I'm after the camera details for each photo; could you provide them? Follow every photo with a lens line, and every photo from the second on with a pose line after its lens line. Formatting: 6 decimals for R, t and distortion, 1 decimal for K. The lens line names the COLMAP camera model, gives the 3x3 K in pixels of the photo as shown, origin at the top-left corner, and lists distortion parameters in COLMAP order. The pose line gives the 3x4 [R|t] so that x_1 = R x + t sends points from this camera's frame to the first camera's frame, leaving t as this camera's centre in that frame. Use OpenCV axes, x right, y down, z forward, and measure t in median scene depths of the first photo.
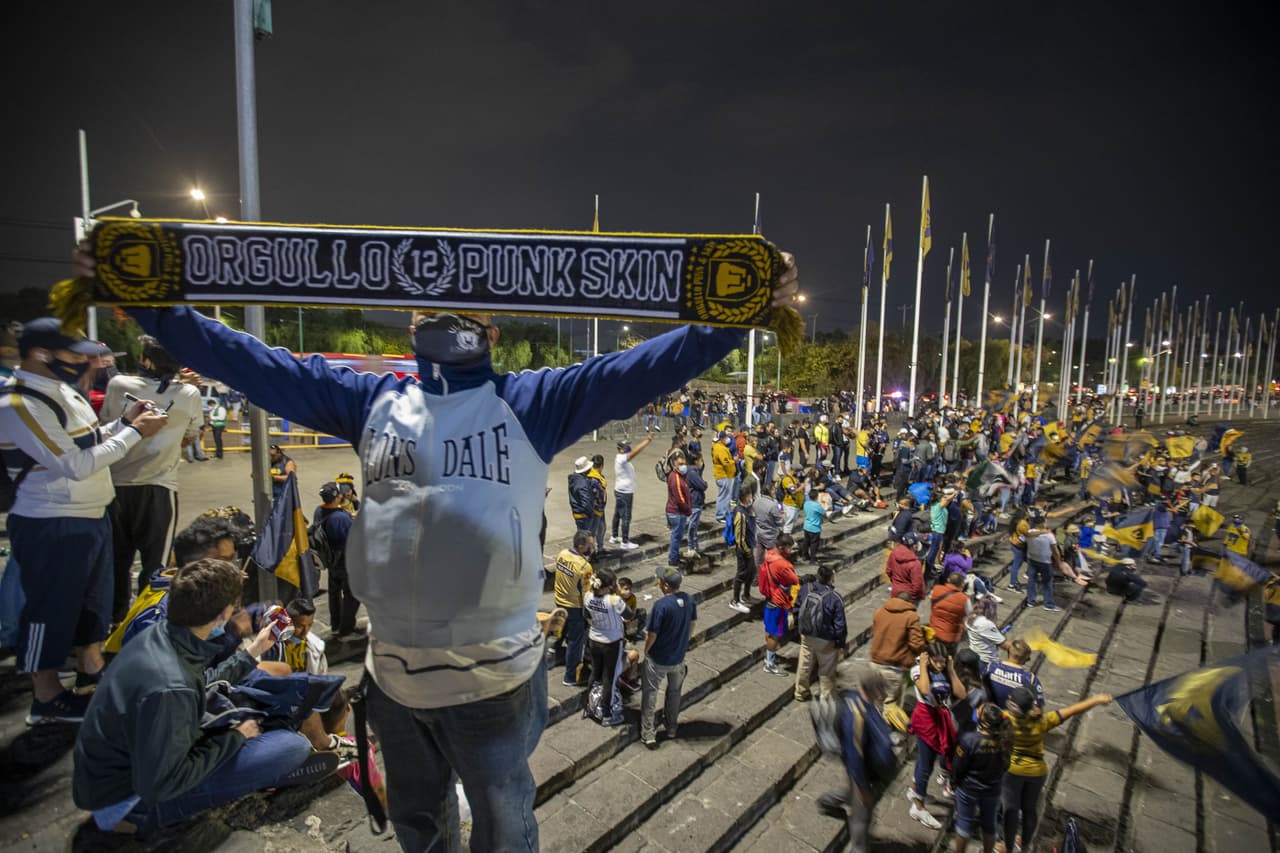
lens RADIAL K [[594.8, 0, 634.3], [0, 594.8, 417.6], [0, 0, 1]] dist [-0.045079, -0.000589]
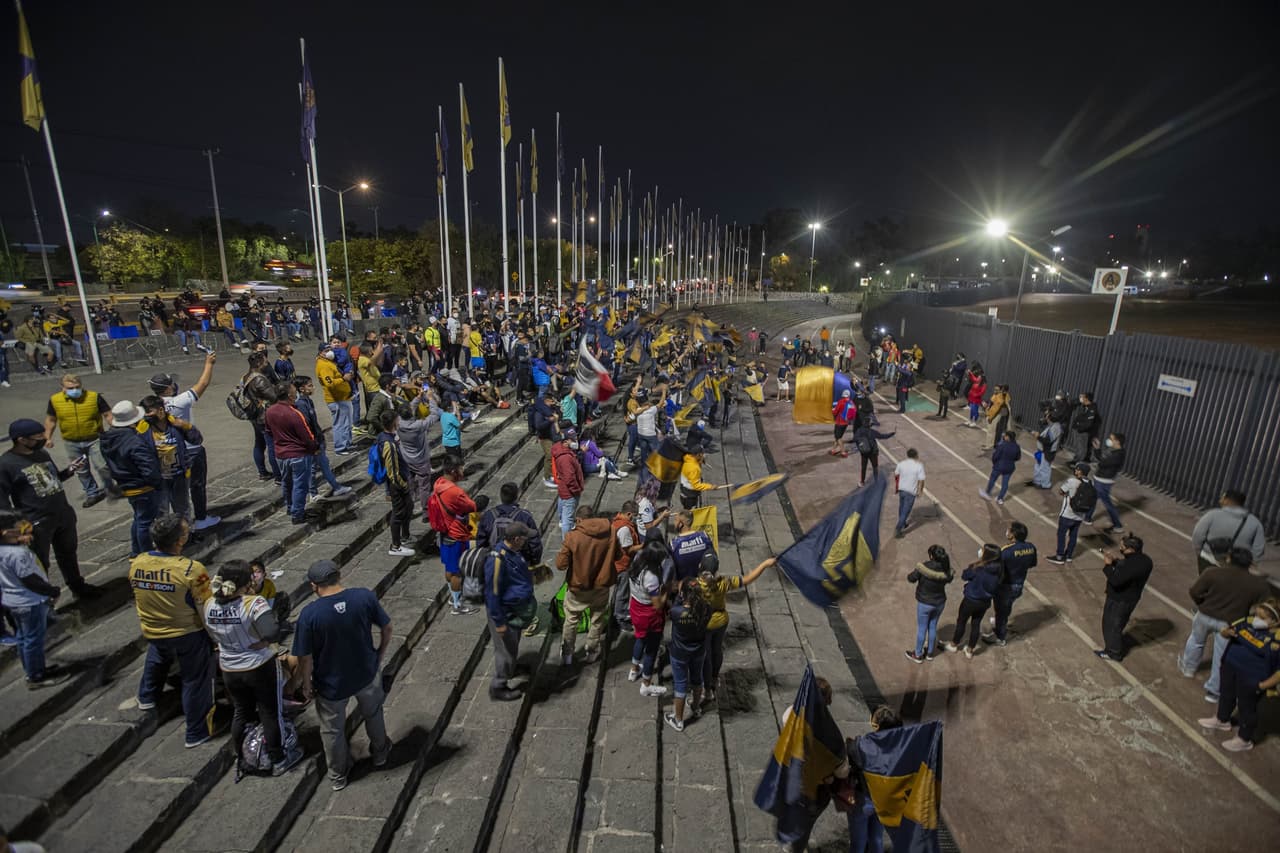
lens RADIAL K [[589.8, 0, 648.2], [0, 589.8, 428.4], [0, 0, 1]] dist [-0.043383, 0.010465]
pose [[0.750362, -0.171598, 0.638365, -0.038422], [0.052182, 0.978081, 0.201580, -0.000400], [-0.658964, -0.117947, 0.742870, 0.107239]]
